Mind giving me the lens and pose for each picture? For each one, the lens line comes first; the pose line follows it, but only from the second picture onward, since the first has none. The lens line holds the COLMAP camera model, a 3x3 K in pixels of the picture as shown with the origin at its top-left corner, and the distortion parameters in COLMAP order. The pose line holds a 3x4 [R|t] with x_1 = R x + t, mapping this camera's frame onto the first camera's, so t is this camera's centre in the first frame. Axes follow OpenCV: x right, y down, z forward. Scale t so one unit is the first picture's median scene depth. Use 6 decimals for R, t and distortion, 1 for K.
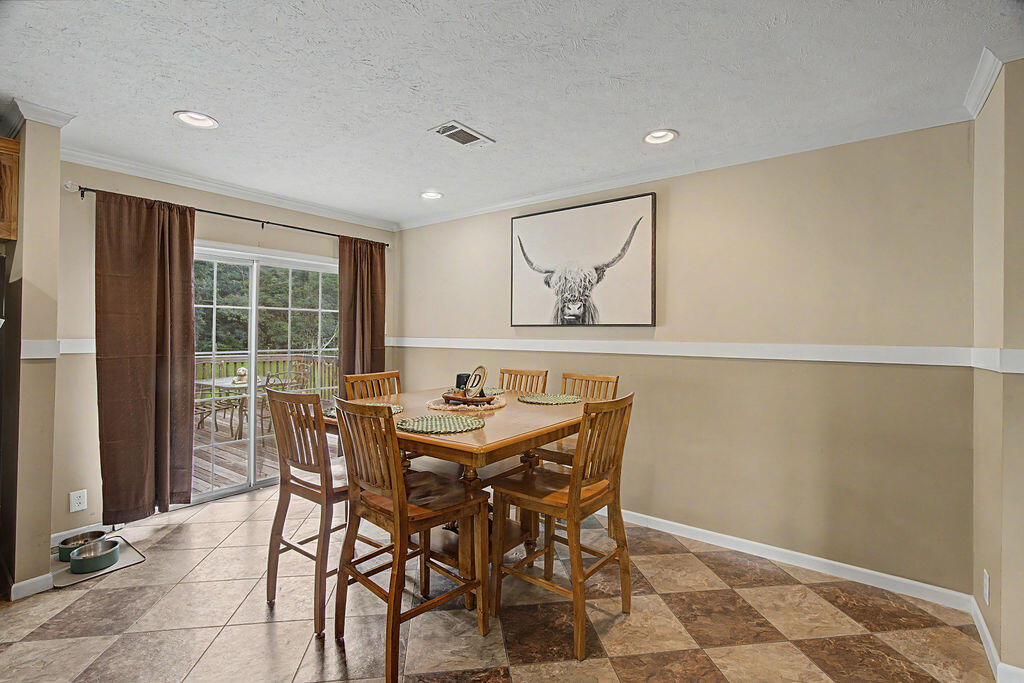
lens RADIAL K [[468.8, 0, 512.6], [0, 468.8, 336.3], [0, 0, 1]] dist [-0.001537, 0.000485]
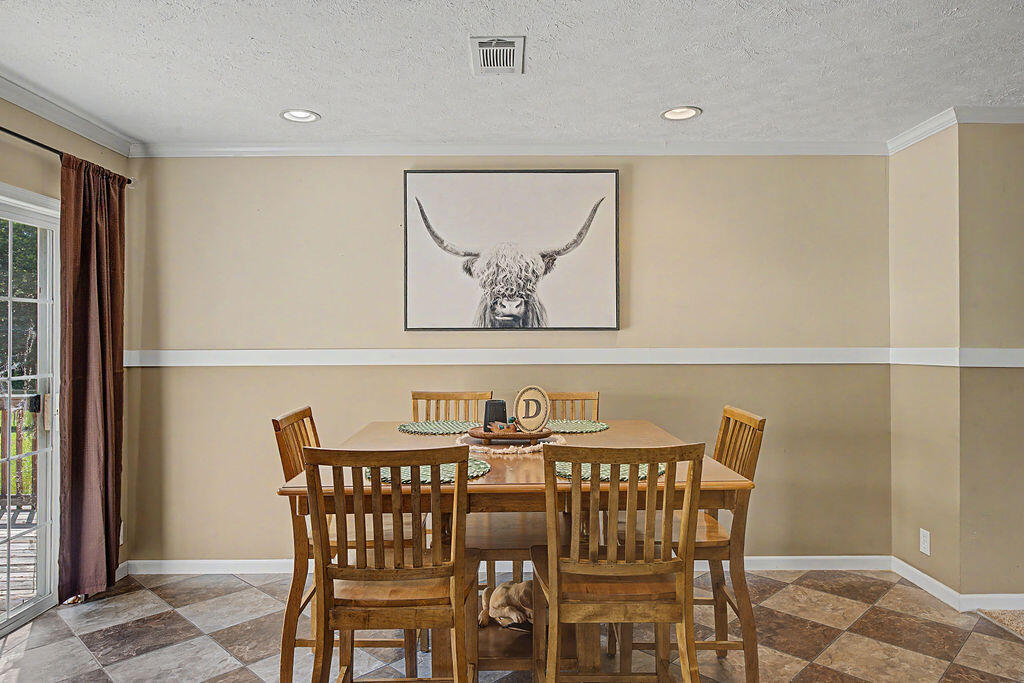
lens RADIAL K [[661.7, 0, 513.2], [0, 661.7, 340.4], [0, 0, 1]] dist [0.000926, -0.003385]
pose [[0.792349, -0.013291, 0.609924, -0.511277], [0.013679, 0.999898, 0.004019, -0.009152], [-0.609915, 0.005159, 0.792450, 0.159265]]
